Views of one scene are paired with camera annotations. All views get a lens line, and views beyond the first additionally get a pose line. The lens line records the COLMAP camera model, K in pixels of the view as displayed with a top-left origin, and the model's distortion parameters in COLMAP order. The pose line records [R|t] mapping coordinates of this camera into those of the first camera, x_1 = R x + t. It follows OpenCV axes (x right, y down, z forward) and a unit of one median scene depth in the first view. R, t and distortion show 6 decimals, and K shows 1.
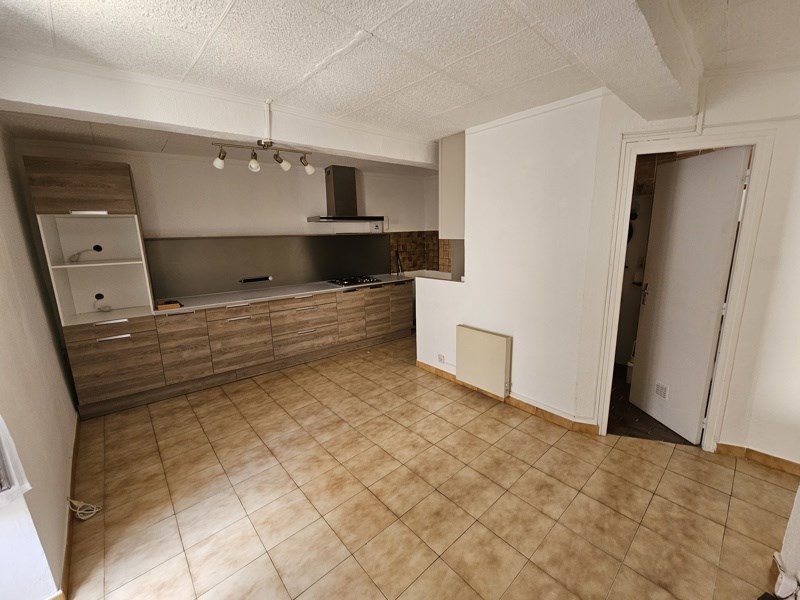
lens RADIAL K [[328.0, 0, 404.0], [0, 328.0, 300.4], [0, 0, 1]] dist [-0.001371, 0.000718]
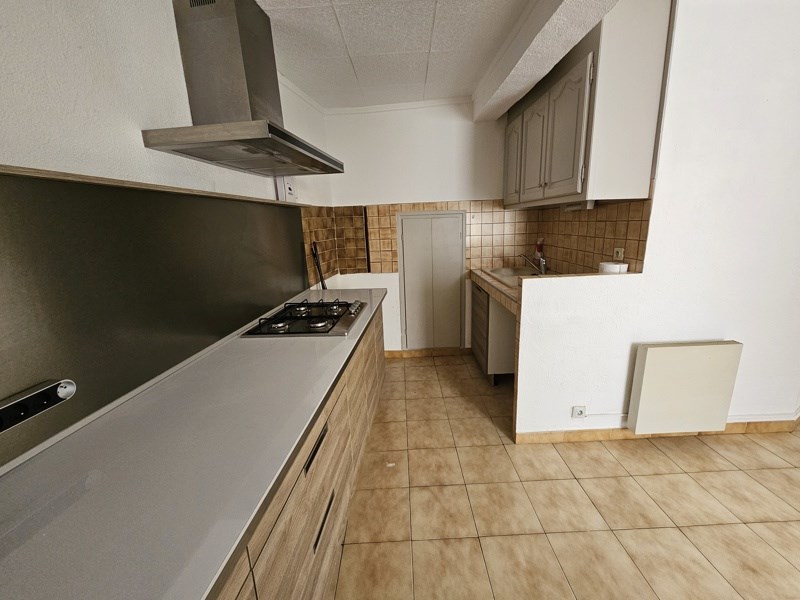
lens RADIAL K [[328.0, 0, 398.9], [0, 328.0, 300.4], [0, 0, 1]] dist [-0.001371, 0.000718]
pose [[0.653137, -0.179165, 0.735739, -0.605500], [0.180636, 0.980421, 0.078393, -0.145707], [-0.735379, 0.081699, 0.672713, 1.047301]]
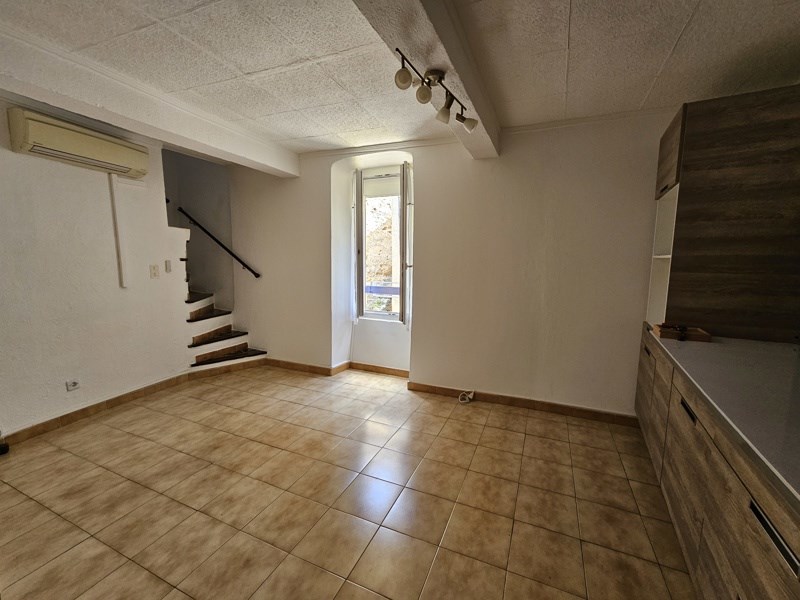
lens RADIAL K [[328.0, 0, 402.3], [0, 328.0, 299.0], [0, 0, 1]] dist [-0.001371, 0.000718]
pose [[-0.907371, 0.066226, -0.415081, -0.038562], [-0.076179, 0.945247, 0.317341, -0.213202], [0.413370, 0.319566, -0.852644, 1.440413]]
